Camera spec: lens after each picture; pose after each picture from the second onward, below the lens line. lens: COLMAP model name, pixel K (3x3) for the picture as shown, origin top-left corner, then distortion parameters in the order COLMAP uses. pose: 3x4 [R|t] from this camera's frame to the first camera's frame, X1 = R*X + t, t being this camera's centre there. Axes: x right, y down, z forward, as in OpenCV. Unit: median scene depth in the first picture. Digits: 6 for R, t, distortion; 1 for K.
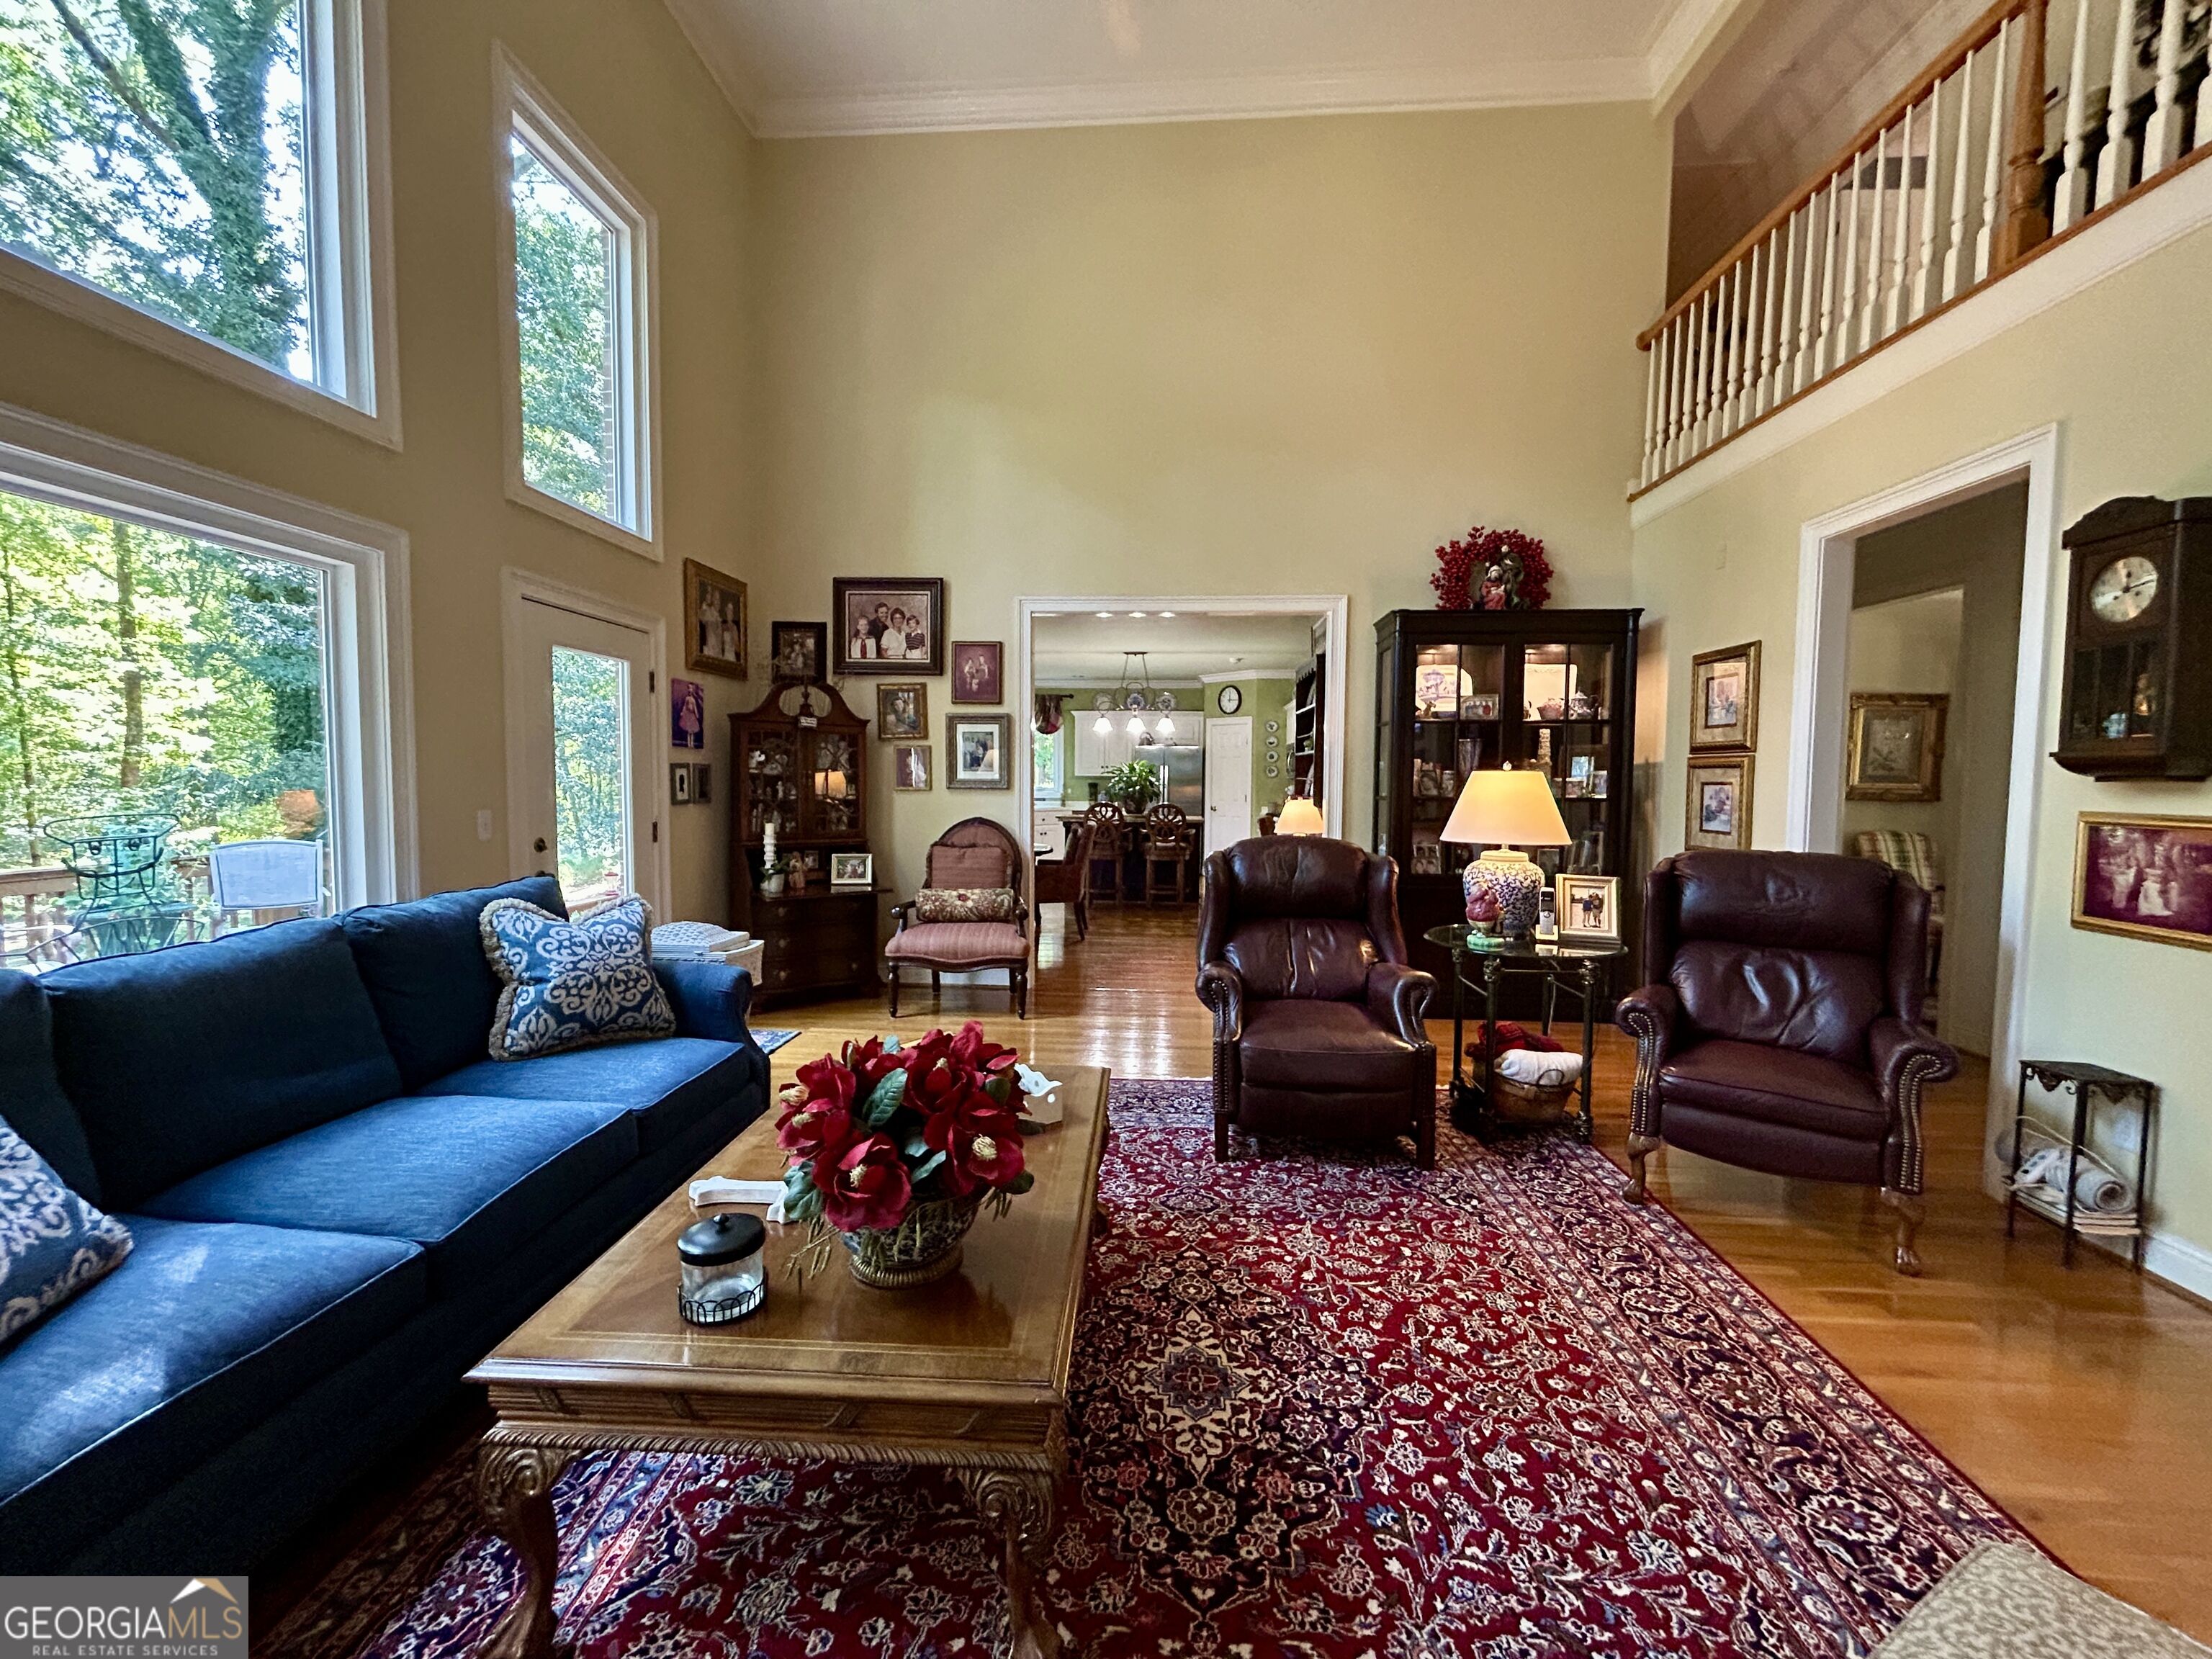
lens RADIAL K [[892.1, 0, 1102.3], [0, 892.1, 829.0], [0, 0, 1]] dist [-0.003270, 0.000576]
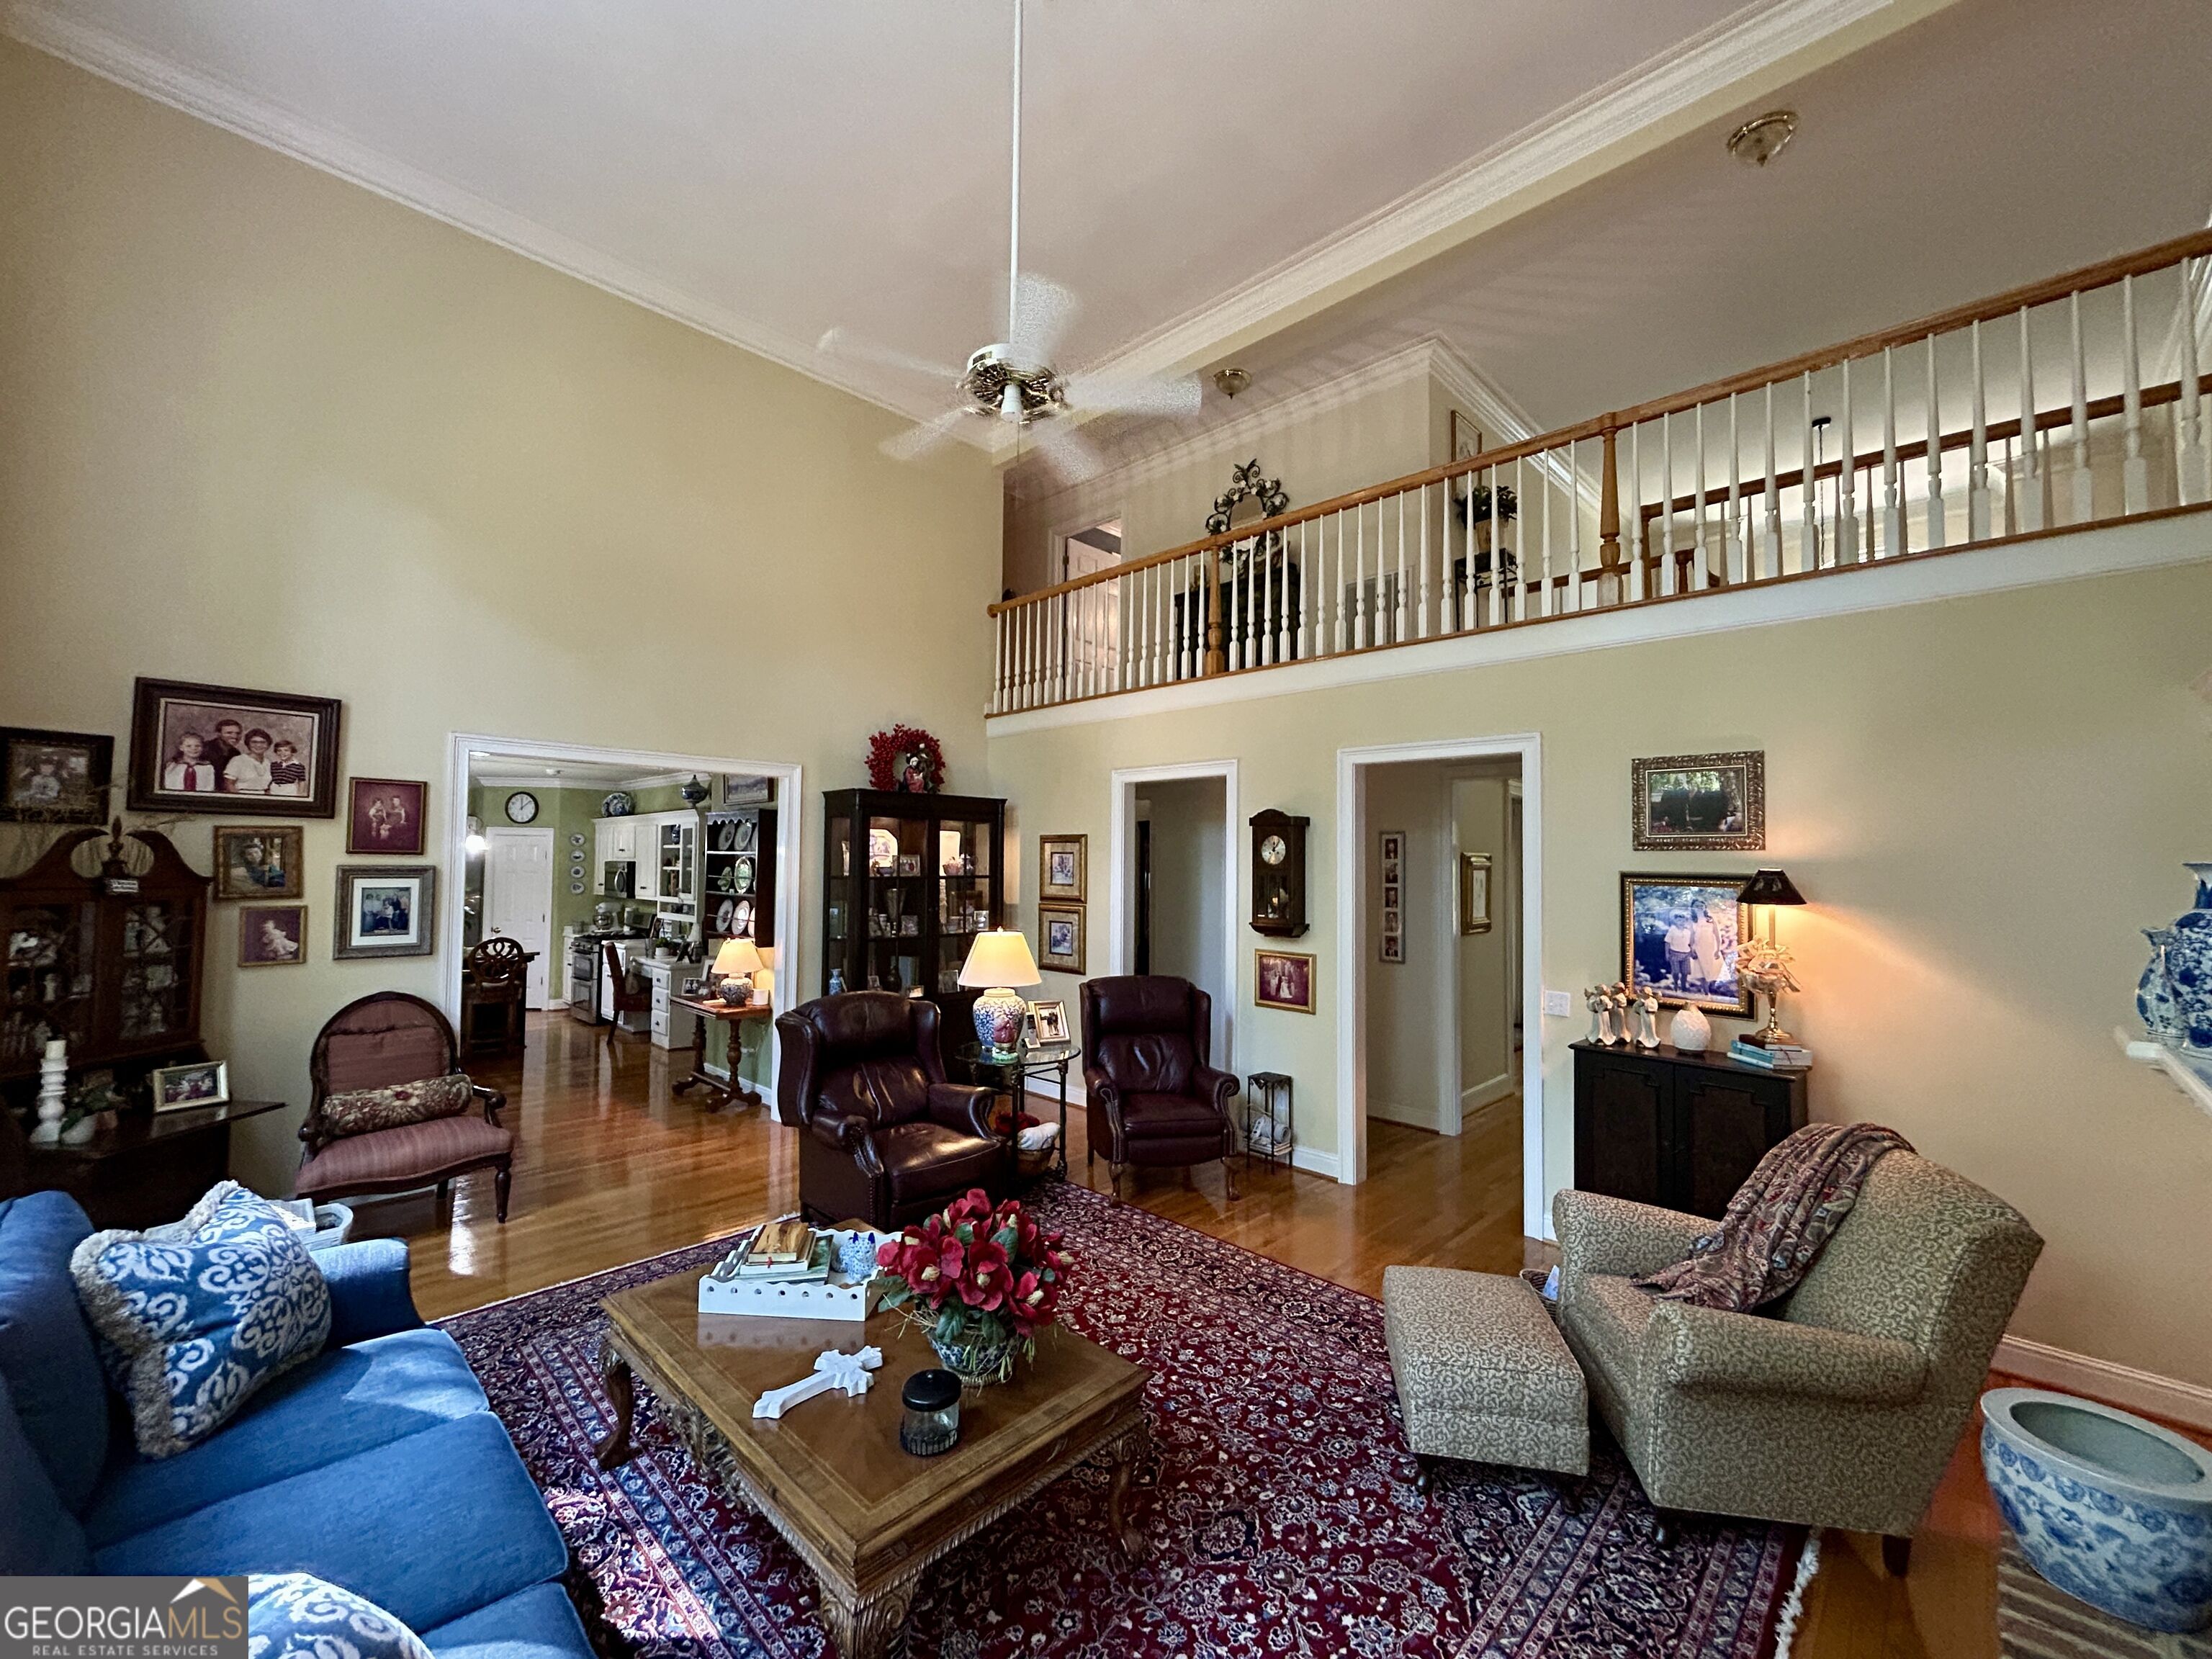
lens RADIAL K [[892.1, 0, 1108.1], [0, 892.1, 830.4], [0, 0, 1]] dist [-0.003270, 0.000576]
pose [[0.645661, 0.027952, 0.763113, -0.416852], [0.039955, 0.996724, -0.070314, -0.095161], [-0.762578, 0.075890, 0.642429, -0.054548]]
